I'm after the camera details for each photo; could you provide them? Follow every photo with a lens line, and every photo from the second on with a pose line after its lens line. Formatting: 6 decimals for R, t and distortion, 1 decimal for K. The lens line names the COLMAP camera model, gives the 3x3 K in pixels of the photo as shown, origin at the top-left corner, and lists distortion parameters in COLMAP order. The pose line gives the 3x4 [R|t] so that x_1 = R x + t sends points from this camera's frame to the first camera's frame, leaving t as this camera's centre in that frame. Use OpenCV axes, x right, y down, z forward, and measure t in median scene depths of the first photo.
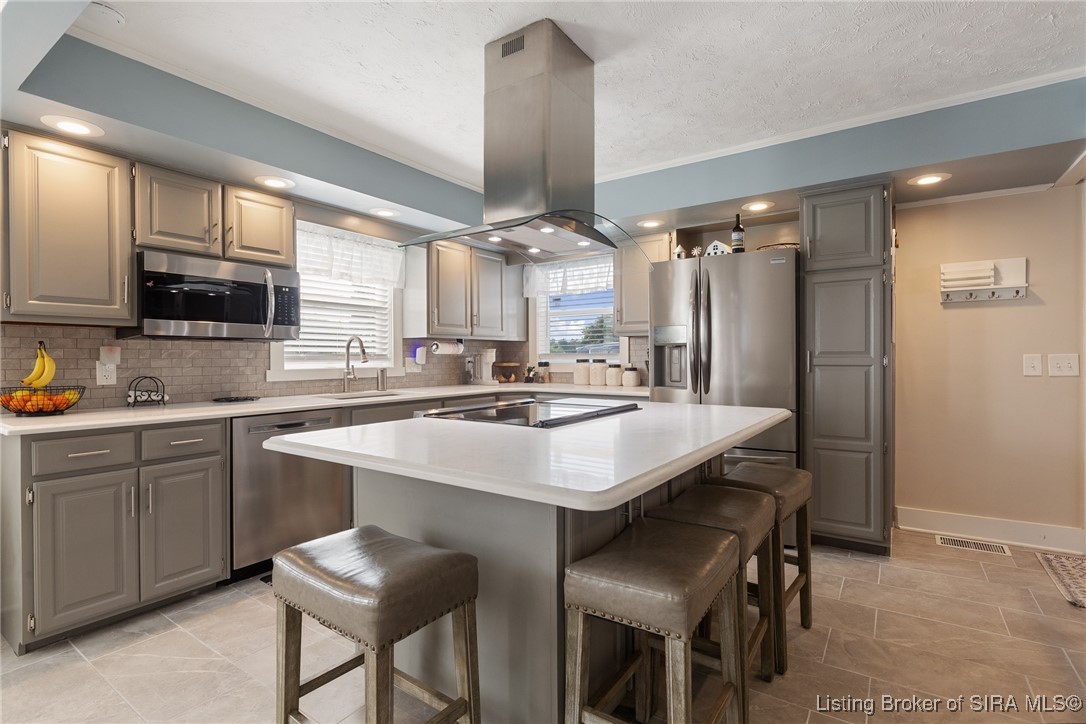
lens RADIAL K [[511.7, 0, 541.5], [0, 511.7, 360.7], [0, 0, 1]] dist [0.003183, -0.000103]
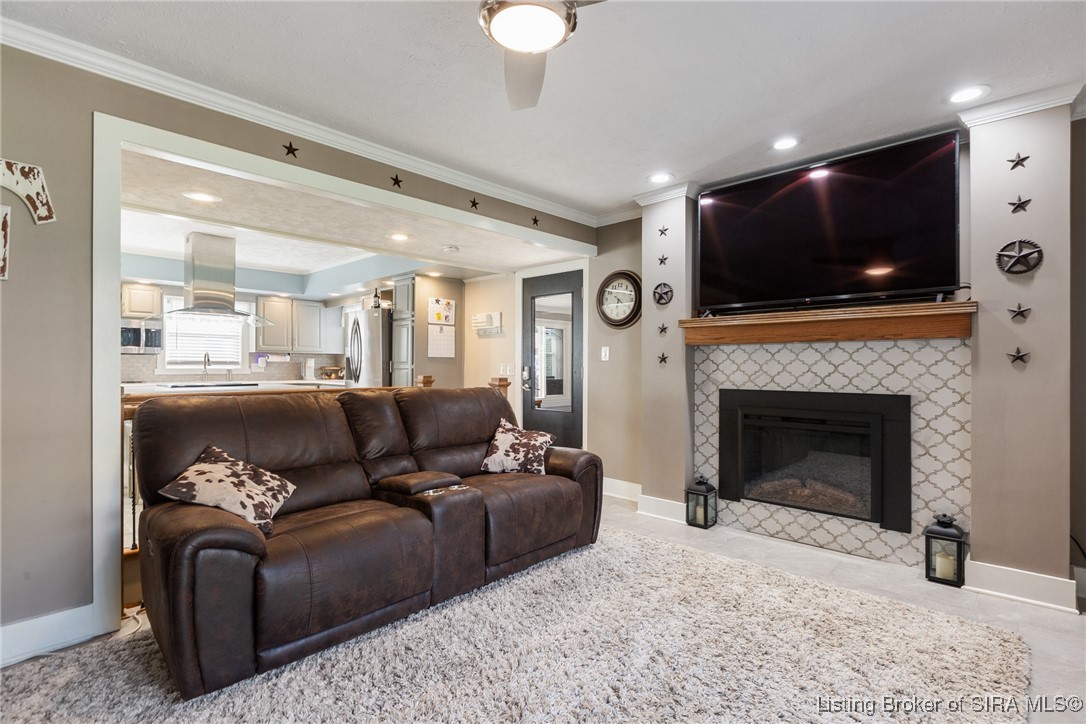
lens RADIAL K [[511.7, 0, 538.5], [0, 511.7, 366.3], [0, 0, 1]] dist [0.003183, -0.000103]
pose [[0.986767, 0.007551, -0.161970, 1.081485], [-0.008492, 0.999951, -0.005116, 0.004957], [0.161924, 0.006424, 0.986782, -0.632112]]
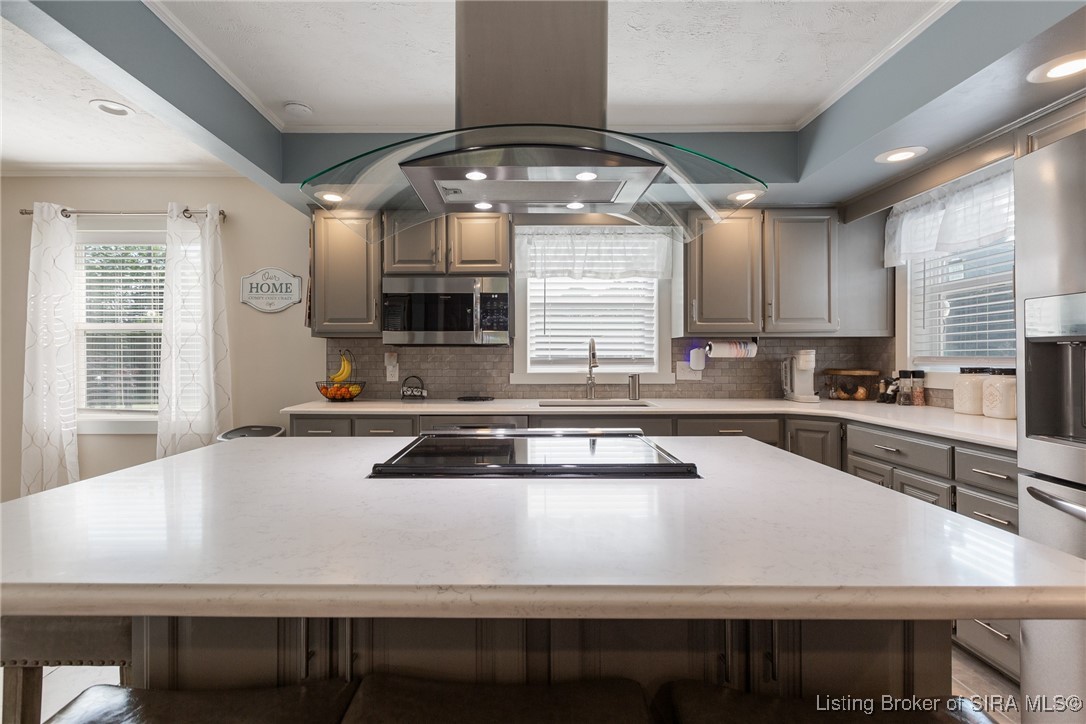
lens RADIAL K [[492.9, 0, 534.1], [0, 492.9, 358.7], [0, 0, 1]] dist [0.001616, 0.000632]
pose [[0.574096, 0.001747, -0.818786, 0.279133], [-0.007154, 0.999970, -0.002883, -0.007574], [0.818757, 0.007513, 0.574091, 0.379969]]
